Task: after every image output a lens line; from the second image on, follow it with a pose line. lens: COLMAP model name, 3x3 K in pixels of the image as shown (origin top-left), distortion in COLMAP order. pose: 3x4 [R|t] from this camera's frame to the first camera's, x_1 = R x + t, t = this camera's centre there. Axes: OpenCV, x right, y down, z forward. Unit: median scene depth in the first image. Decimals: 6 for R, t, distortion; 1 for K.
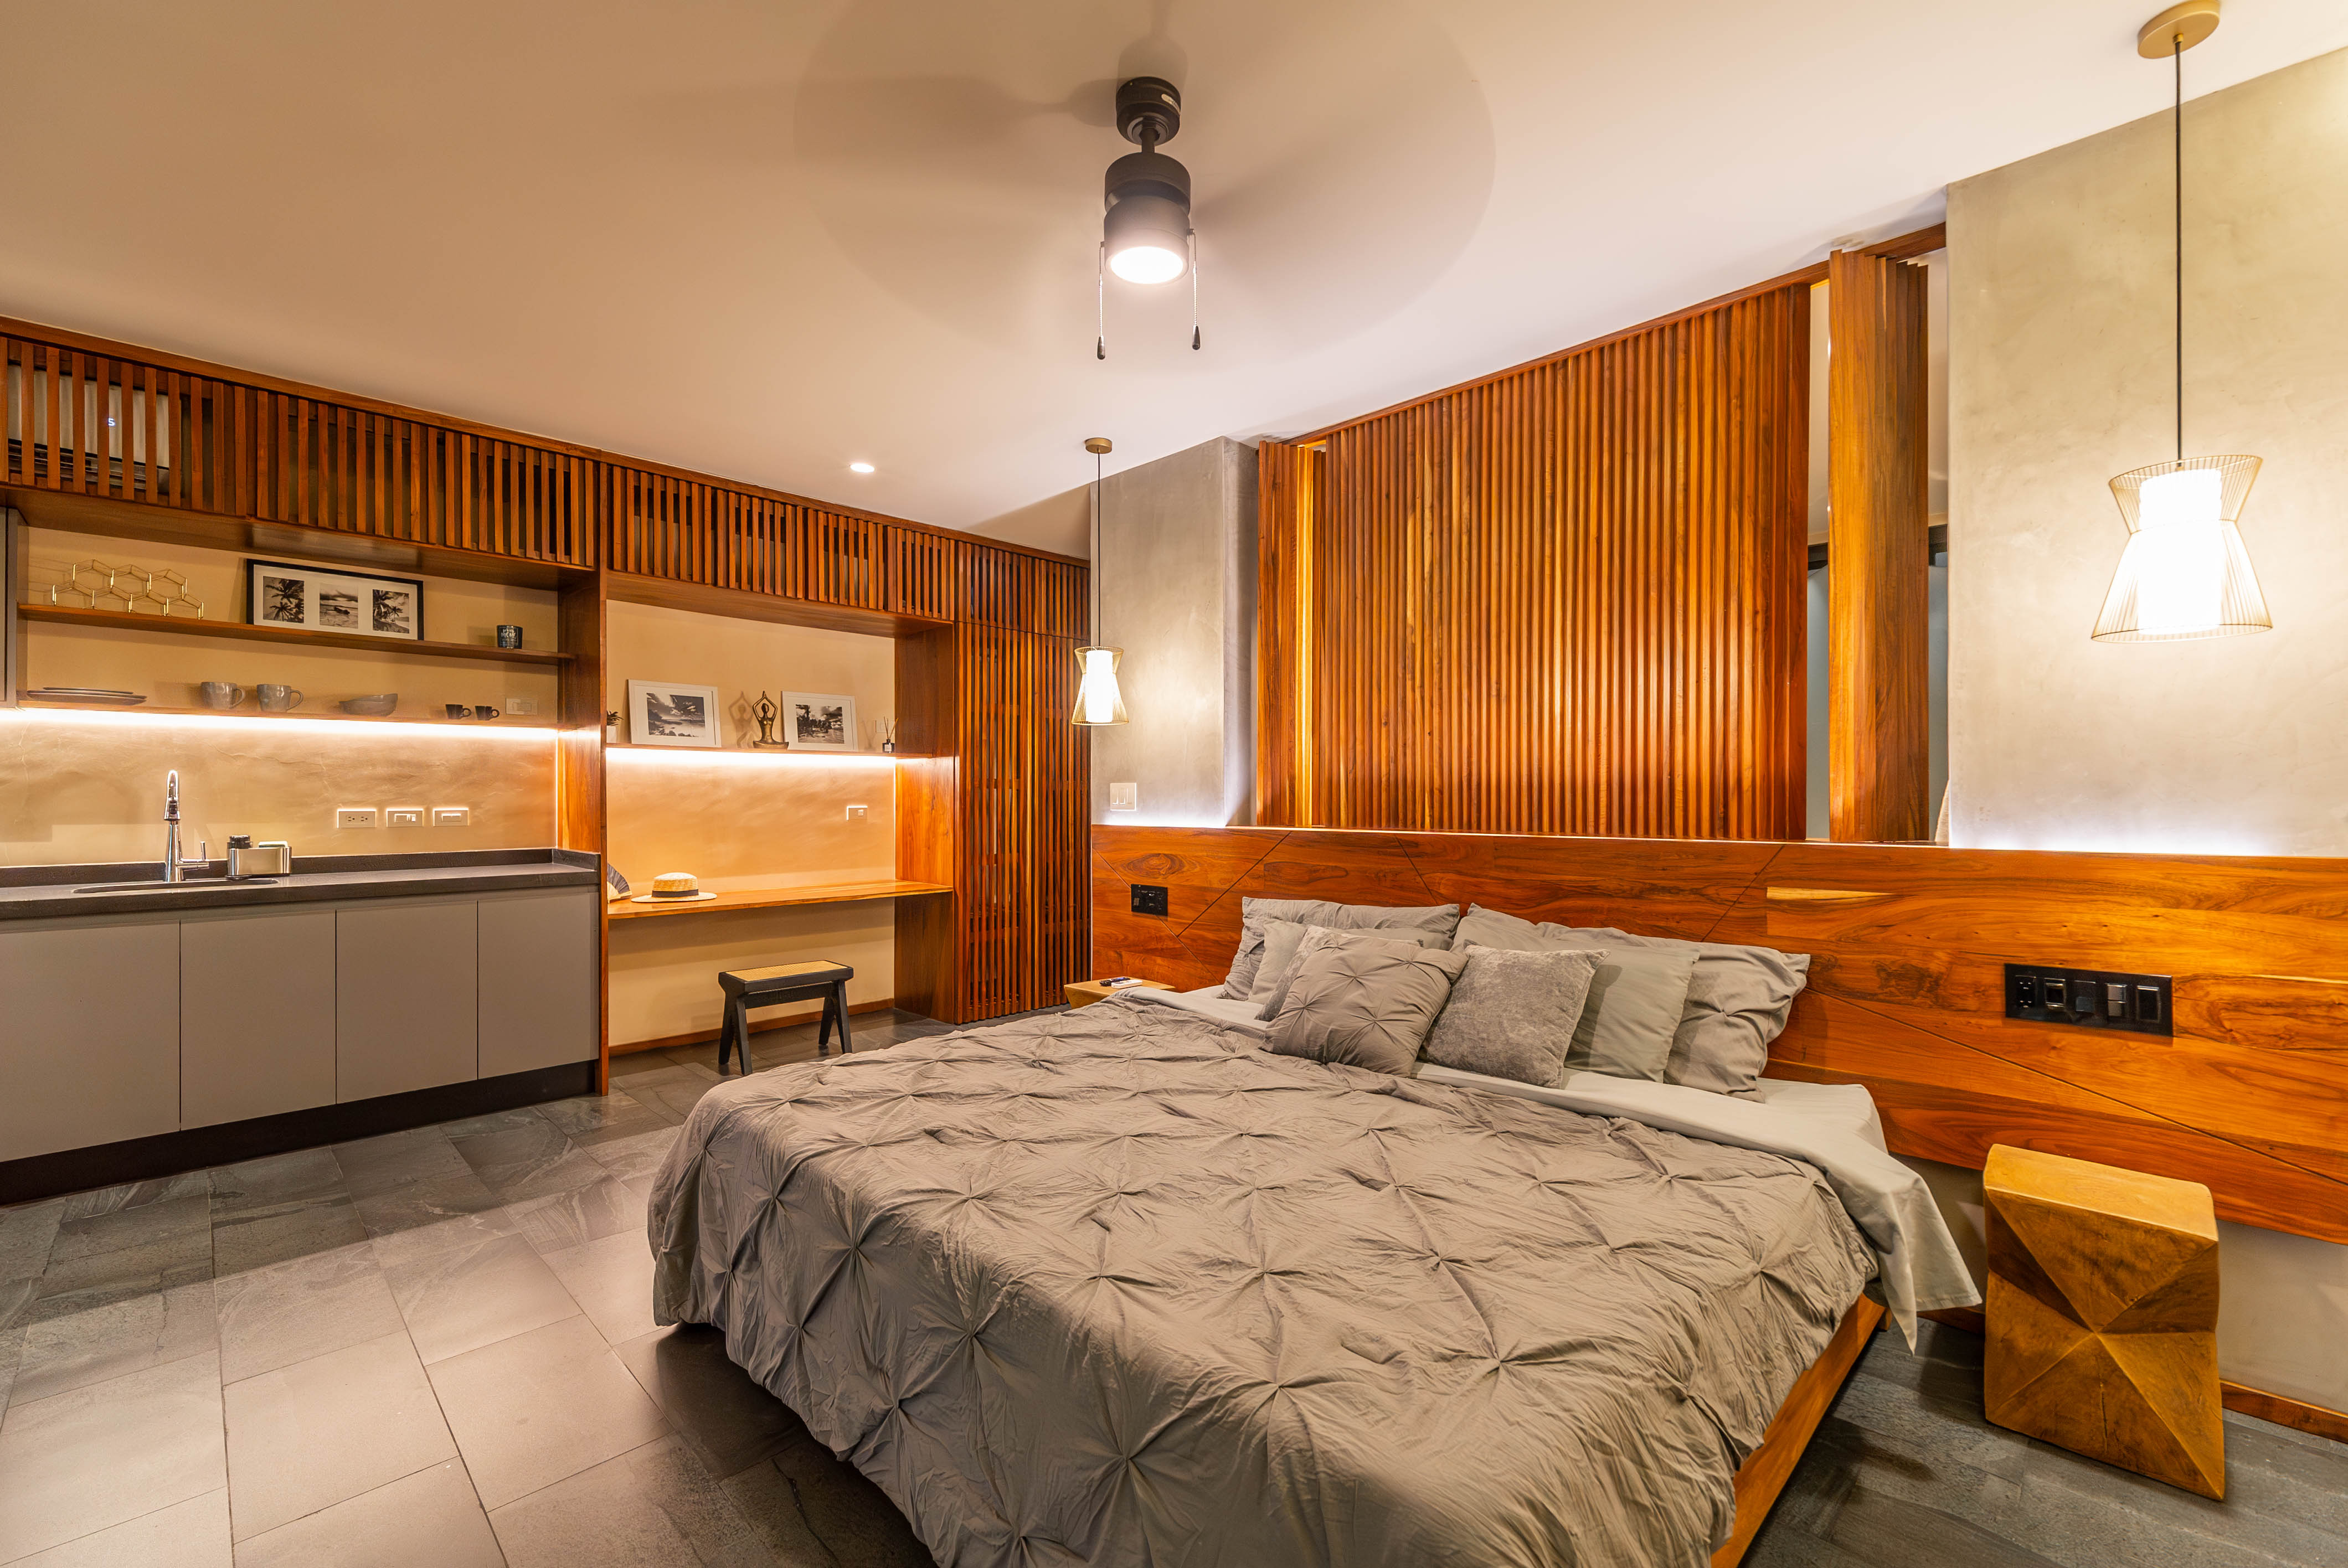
lens RADIAL K [[975.1, 0, 1180.3], [0, 975.1, 795.4], [0, 0, 1]] dist [0.012630, -0.006117]
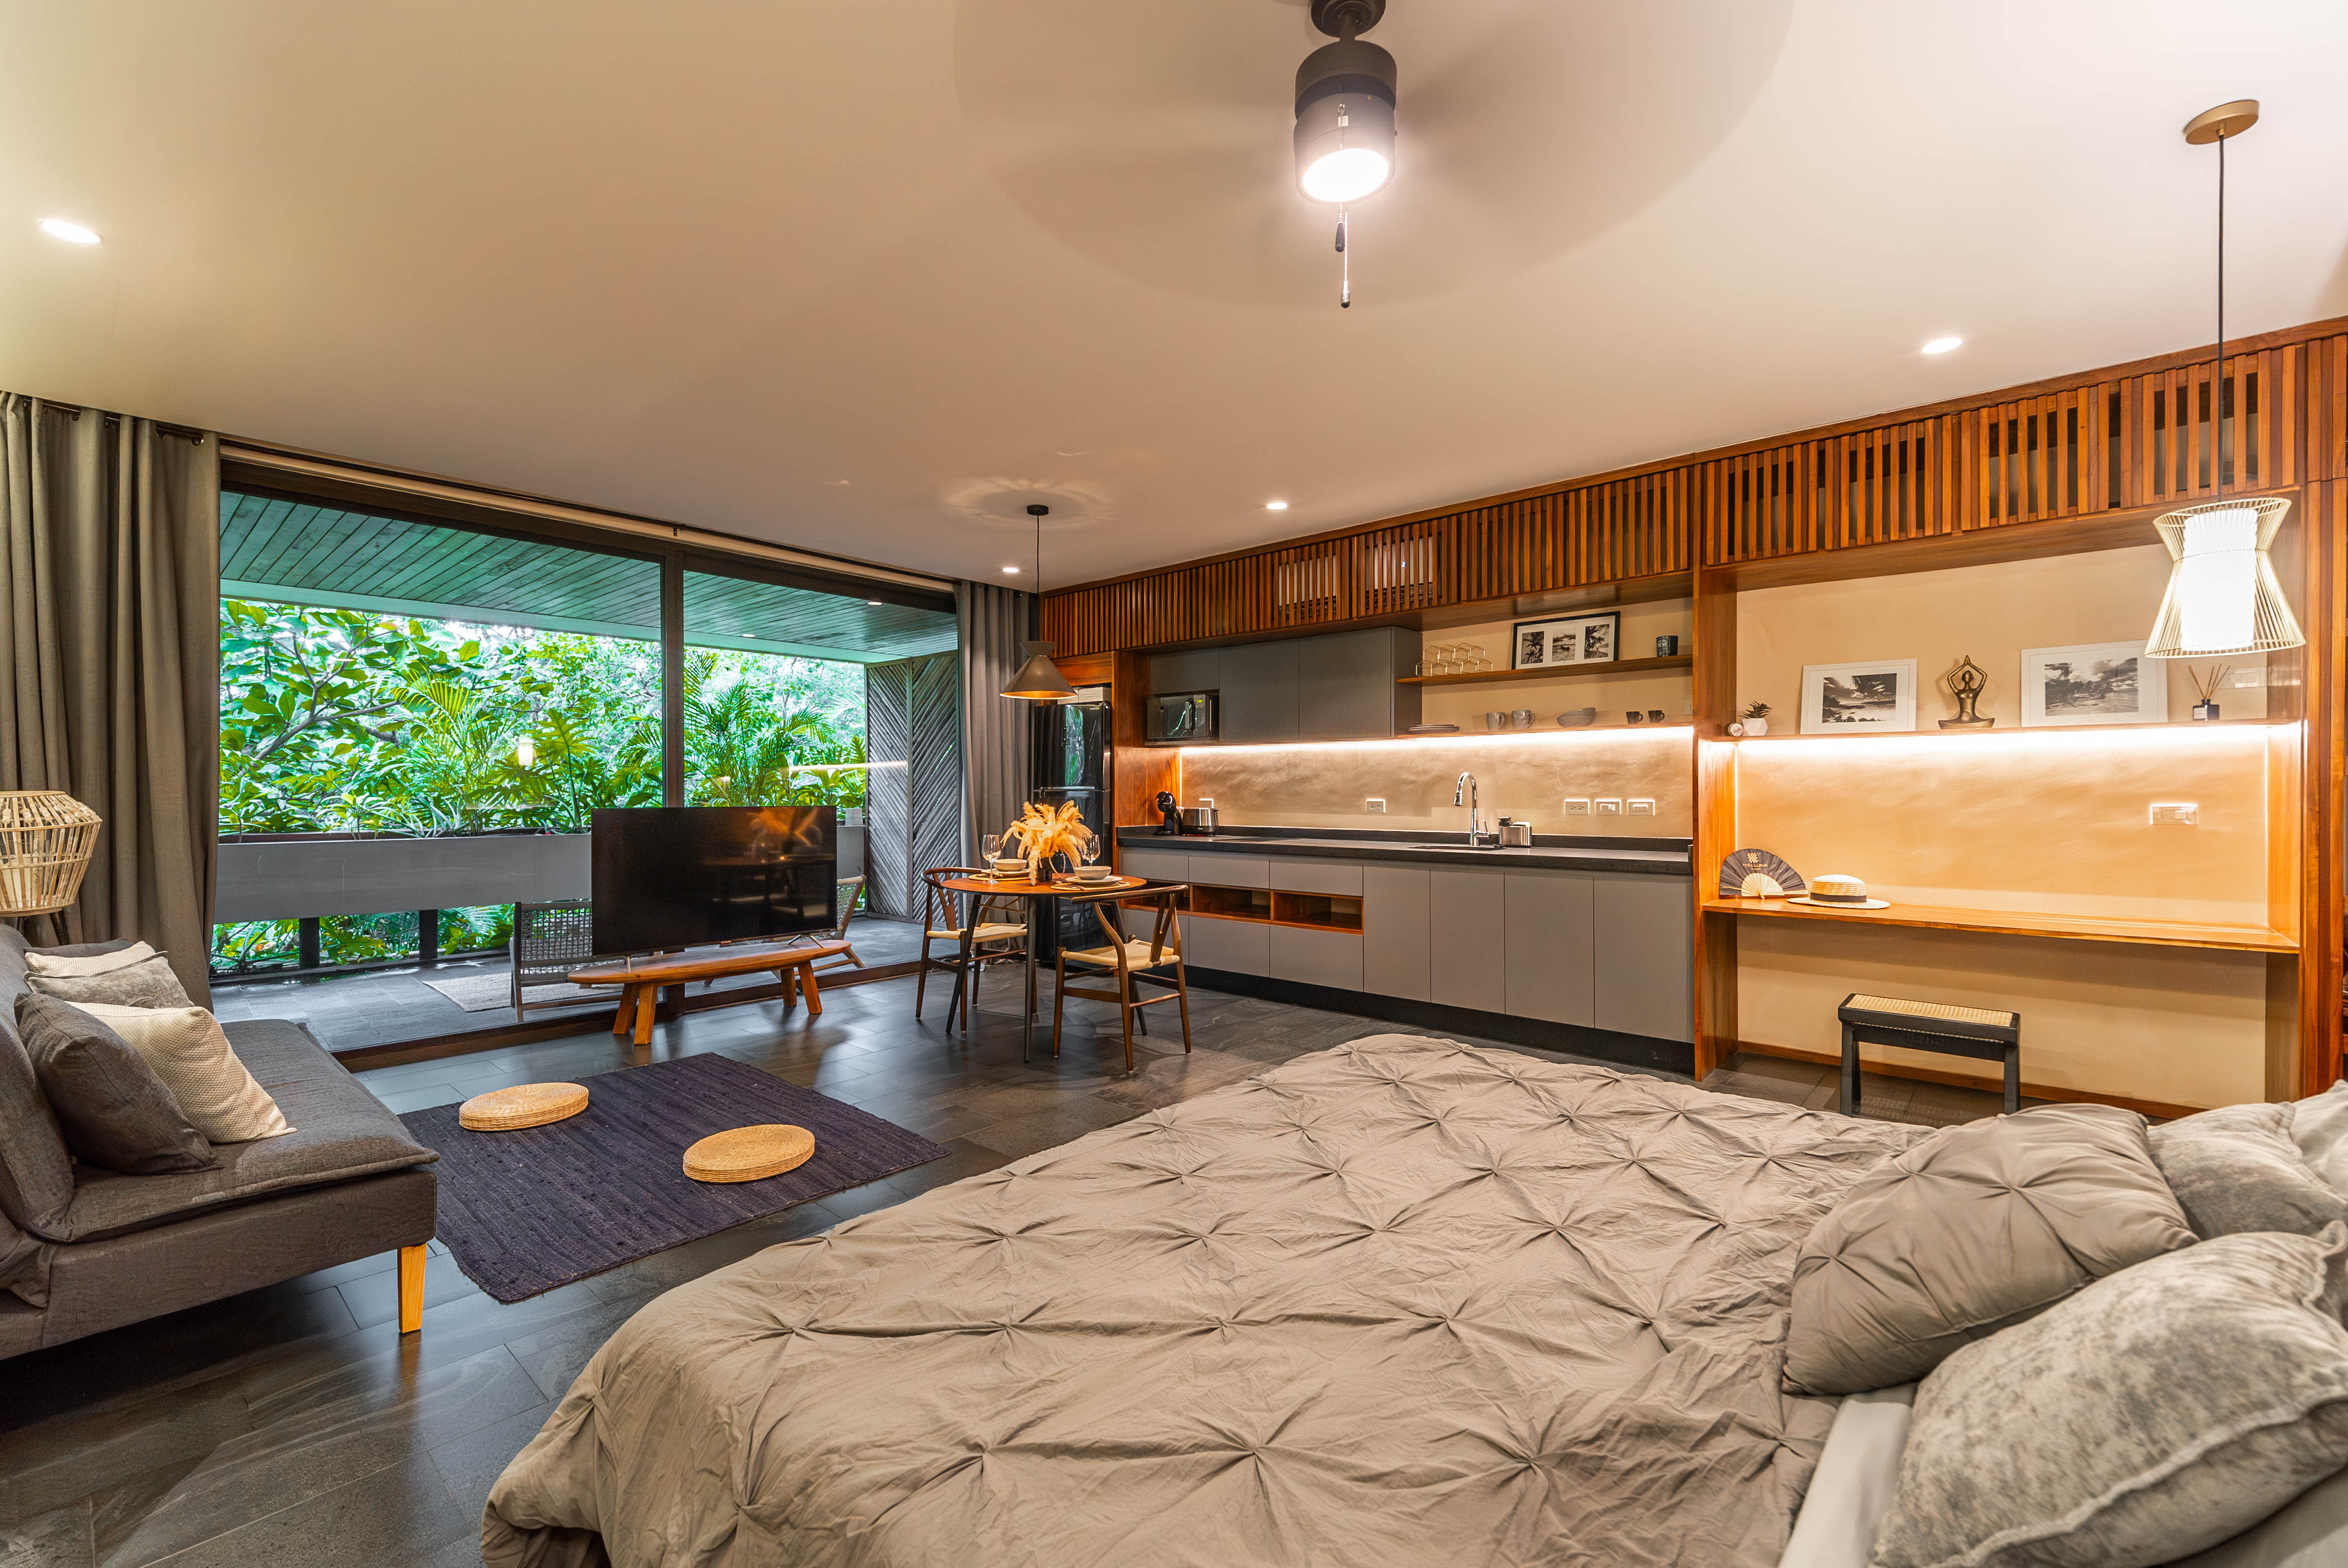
lens RADIAL K [[975.1, 0, 1162.9], [0, 975.1, 794.0], [0, 0, 1]] dist [0.012630, -0.006117]
pose [[0.043499, 0.003849, -0.999046, 0.439873], [0.002196, 0.999990, 0.003948, -0.000164], [0.999051, -0.002366, 0.043490, 0.425821]]
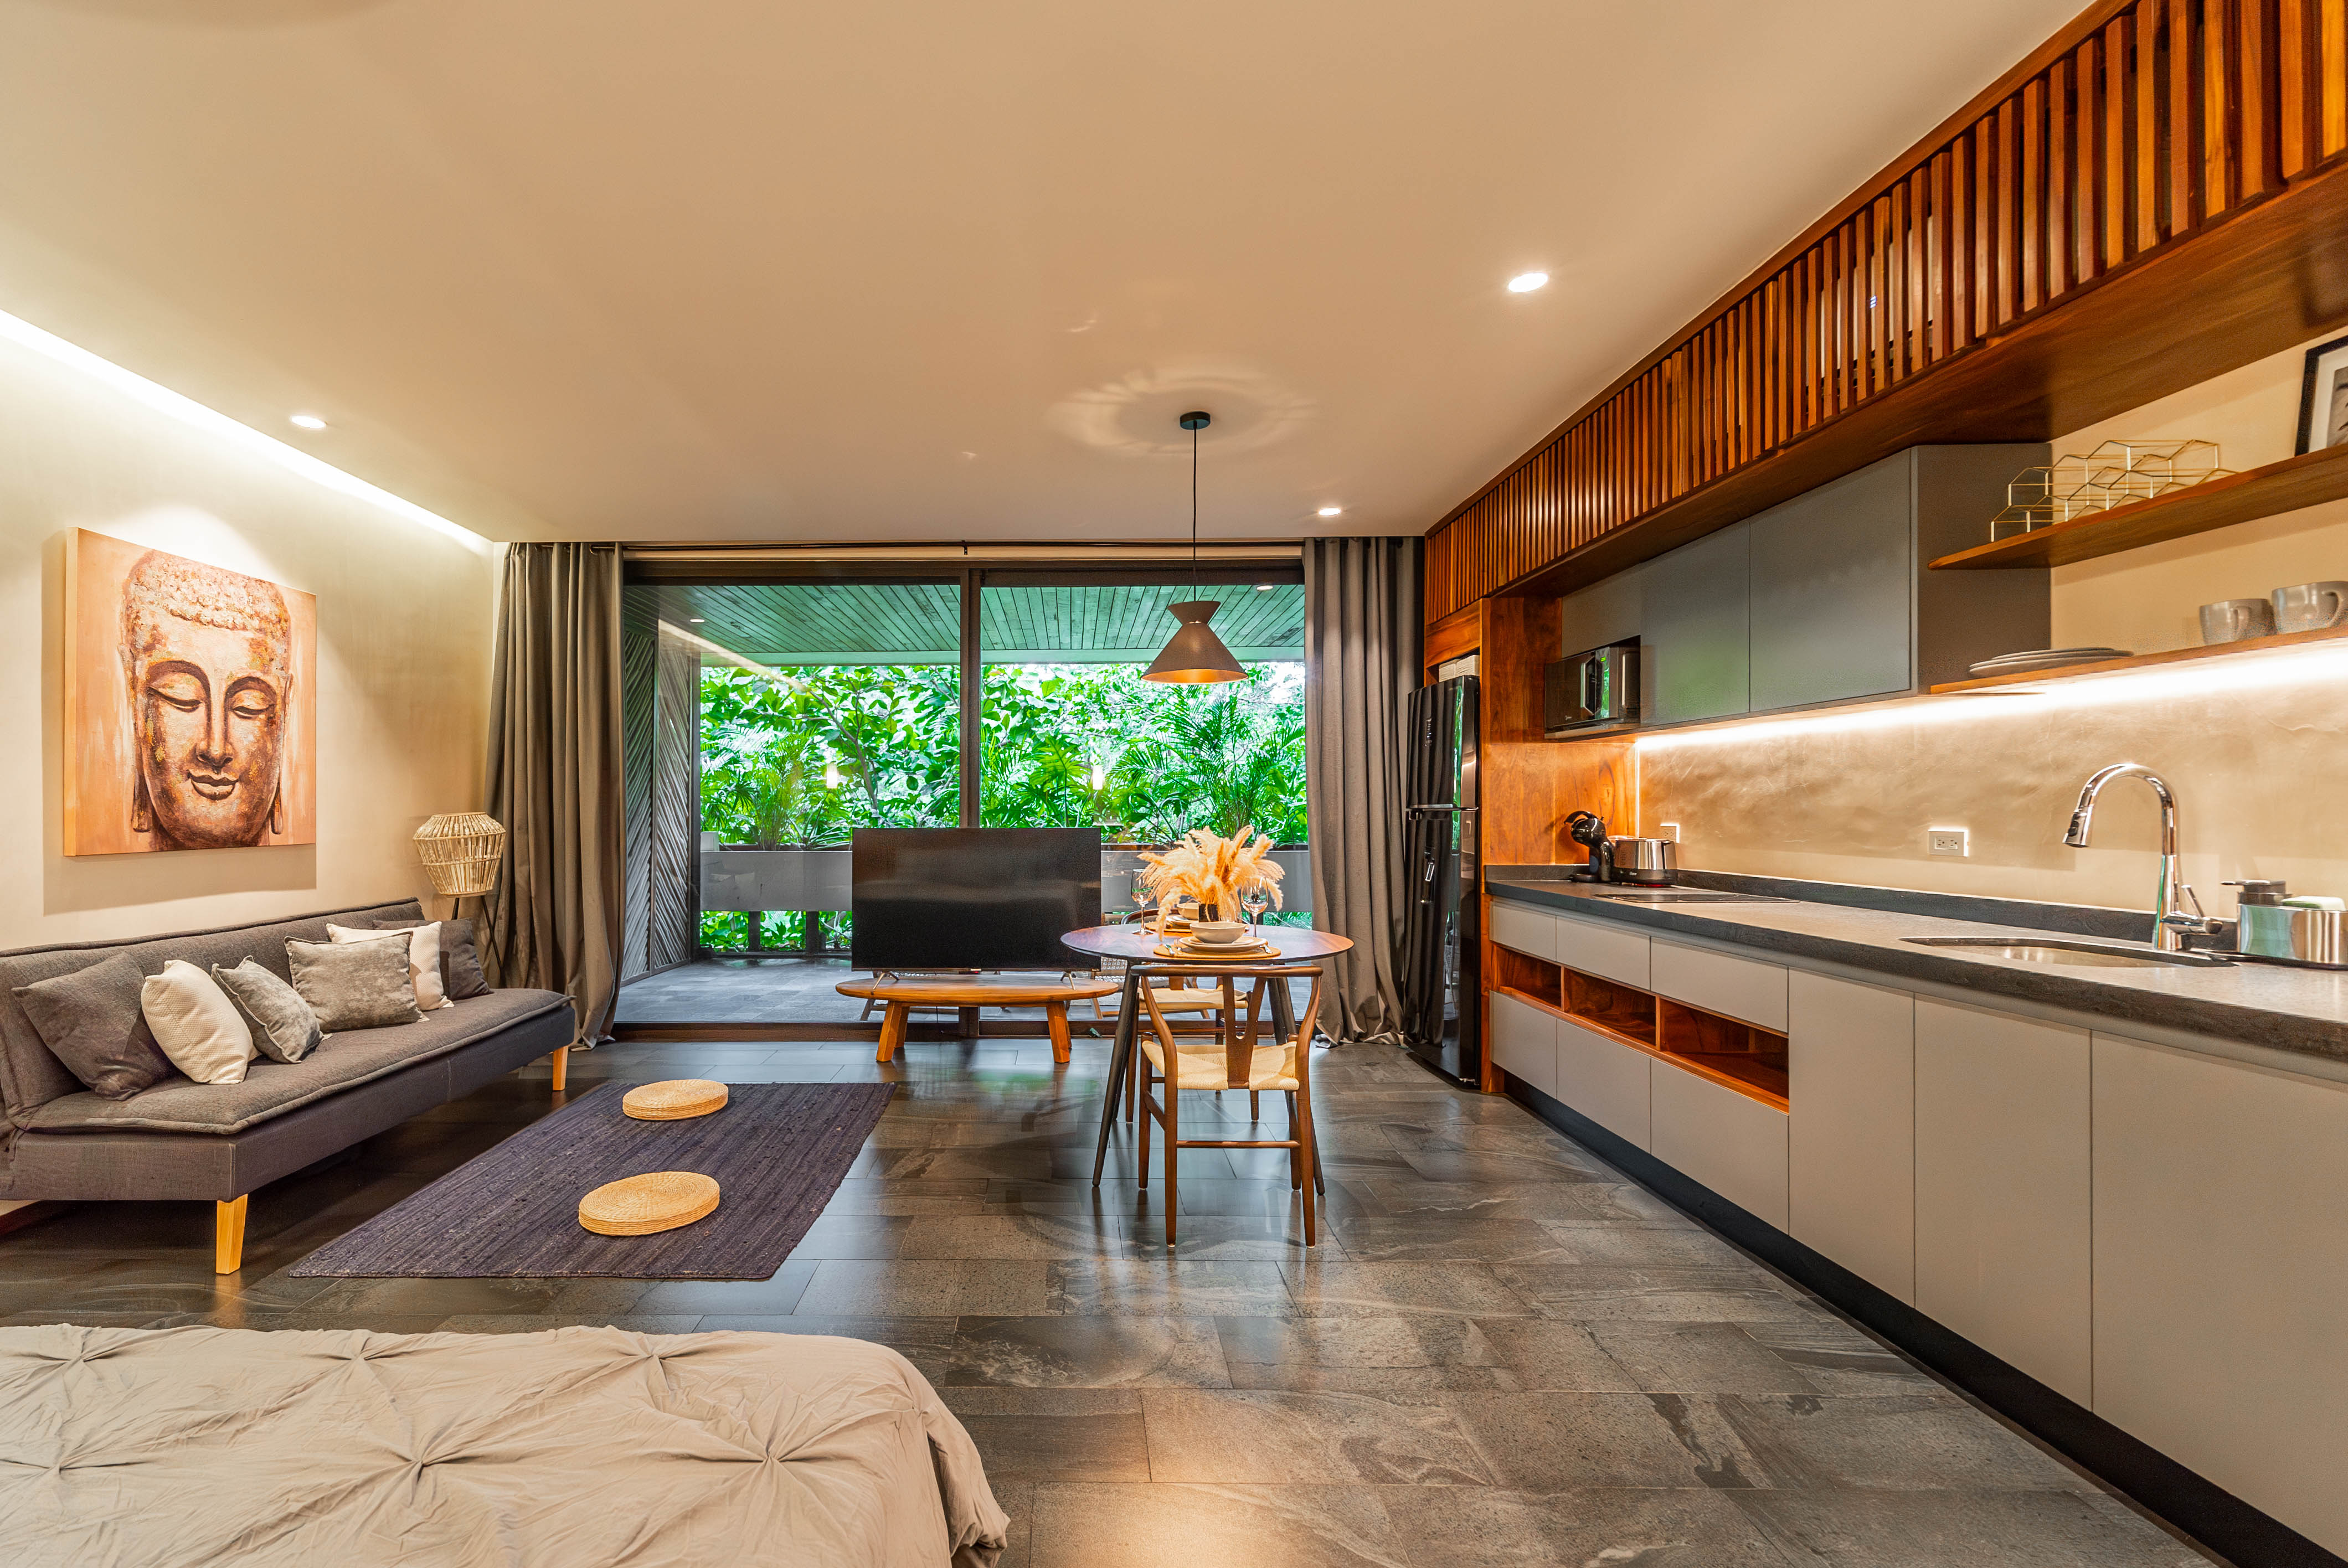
lens RADIAL K [[1014.3, 0, 1056.7], [0, 1014.3, 813.6], [0, 0, 1]] dist [0.004516, -0.002409]
pose [[-0.724025, 0.004150, -0.689762, -0.100067], [0.004336, 0.999990, 0.001464, 0.000960], [0.689761, -0.001931, -0.724035, 0.925813]]
